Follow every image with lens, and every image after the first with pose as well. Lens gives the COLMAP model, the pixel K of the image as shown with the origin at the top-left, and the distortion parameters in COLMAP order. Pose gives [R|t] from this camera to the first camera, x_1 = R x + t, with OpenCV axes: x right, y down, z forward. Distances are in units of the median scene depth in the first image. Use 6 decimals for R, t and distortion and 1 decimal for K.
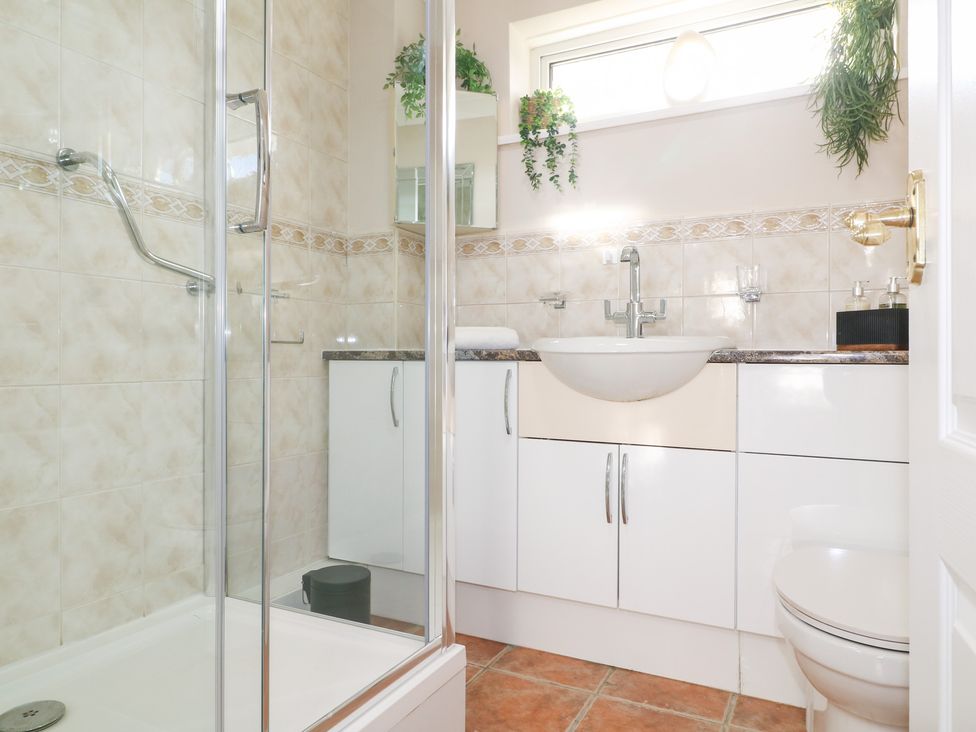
lens RADIAL K [[688.7, 0, 488.0], [0, 688.7, 366.0], [0, 0, 1]] dist [0.005915, -0.000446]
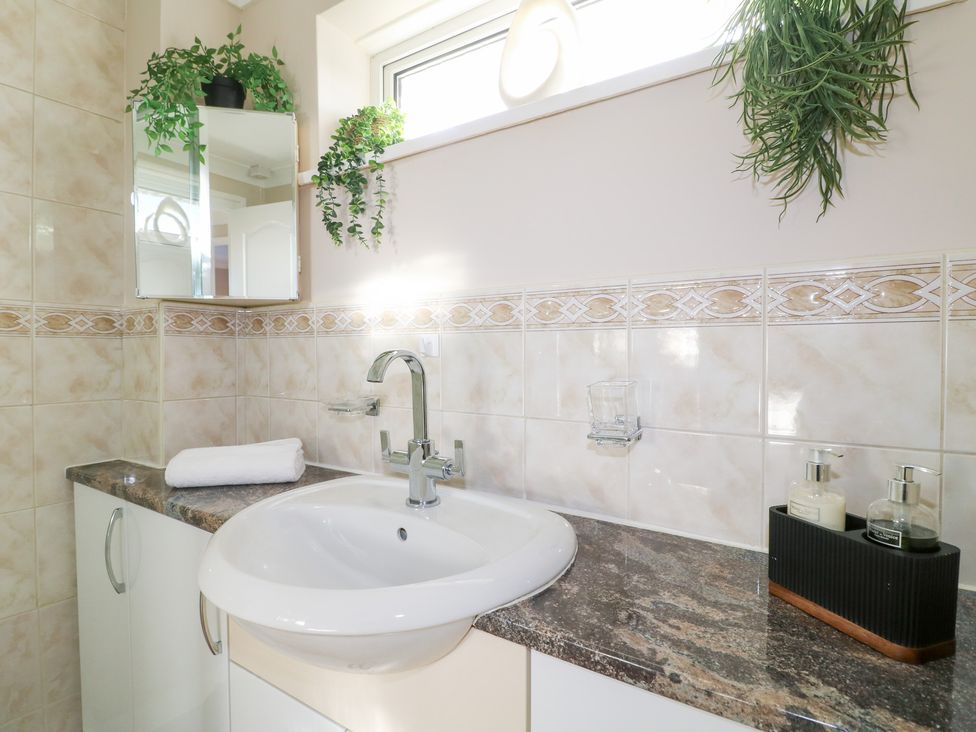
lens RADIAL K [[512.9, 0, 488.0], [0, 512.9, 366.0], [0, 0, 1]] dist [0.000277, -0.013389]
pose [[0.994565, 0.001785, -0.104098, 0.282660], [-0.000420, 0.999914, 0.013137, -0.144591], [0.104113, -0.013022, 0.994480, 0.510606]]
